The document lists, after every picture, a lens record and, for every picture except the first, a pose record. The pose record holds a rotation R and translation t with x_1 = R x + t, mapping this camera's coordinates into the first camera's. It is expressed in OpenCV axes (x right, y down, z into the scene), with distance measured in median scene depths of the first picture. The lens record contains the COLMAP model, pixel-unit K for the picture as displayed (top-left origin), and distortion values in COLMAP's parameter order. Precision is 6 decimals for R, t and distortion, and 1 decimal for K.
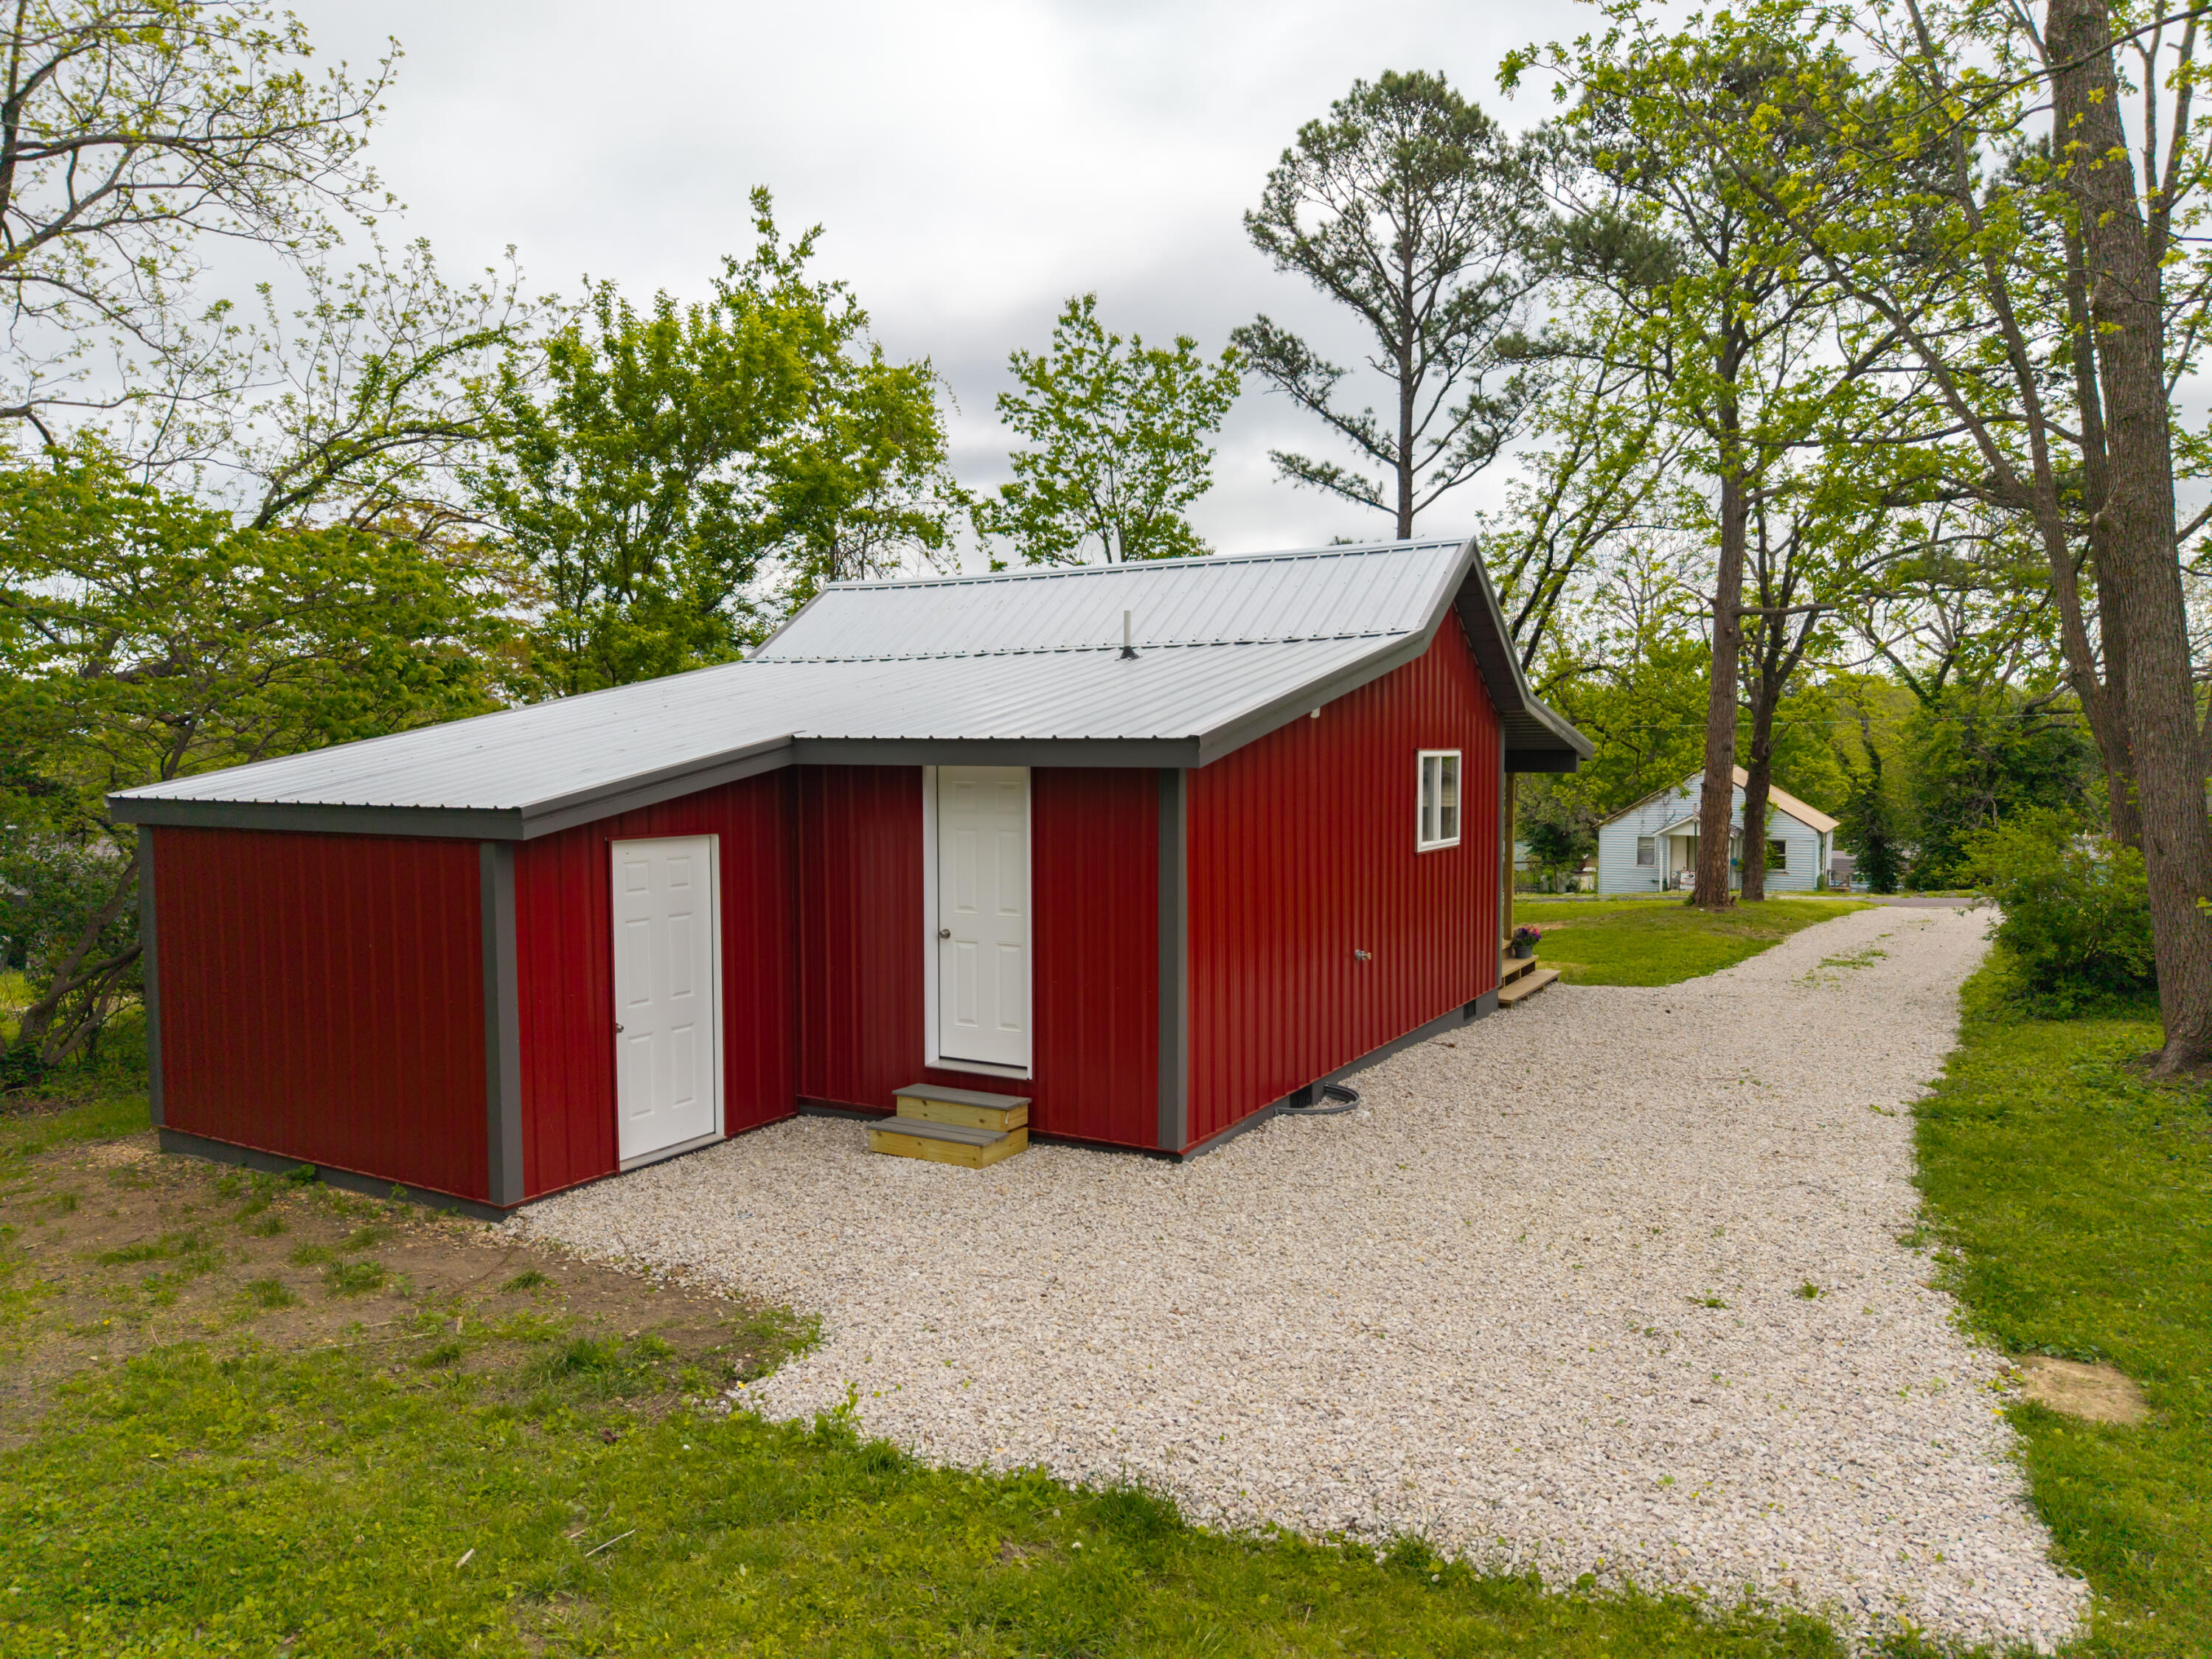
lens RADIAL K [[1488.7, 0, 1106.0], [0, 1488.7, 829.5], [0, 0, 1]] dist [-0.001671, 0.000455]
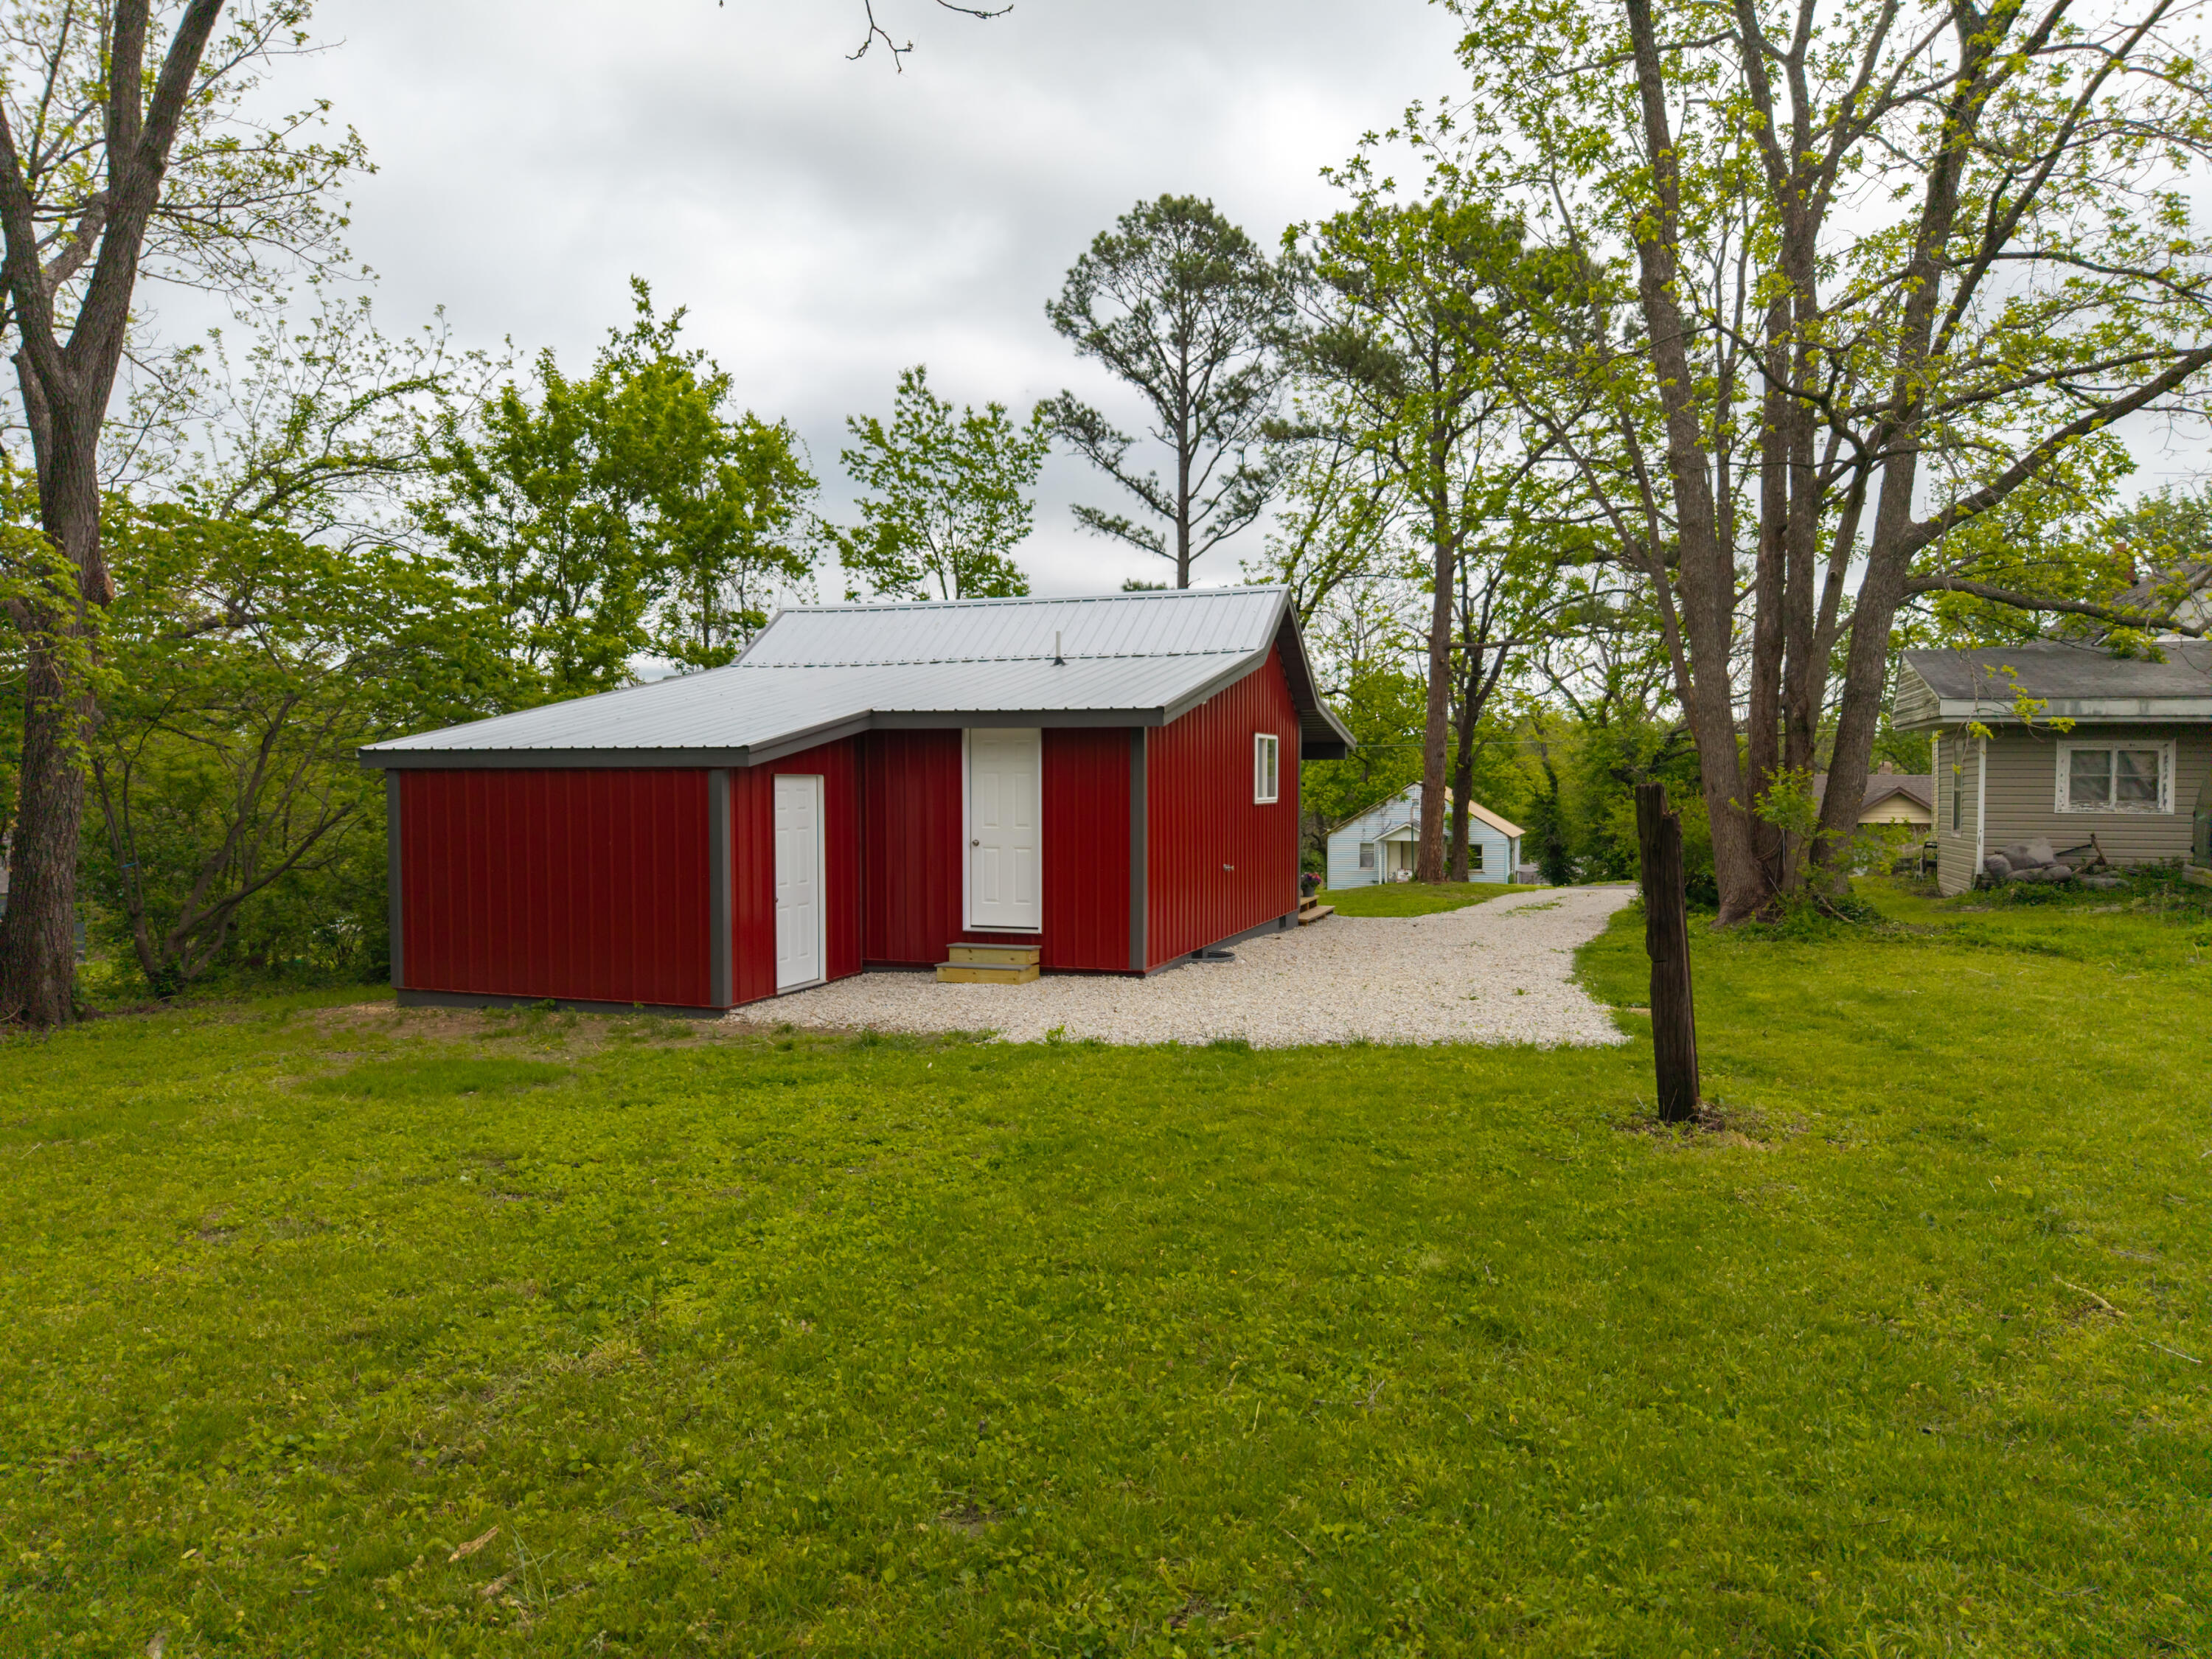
lens RADIAL K [[1534.6, 0, 1104.1], [0, 1534.6, 813.4], [0, 0, 1]] dist [0.031590, -0.032217]
pose [[0.981716, -0.002298, 0.190336, -0.101210], [0.009210, 0.999329, -0.035439, 0.035756], [-0.190127, 0.036544, 0.981079, -0.199829]]
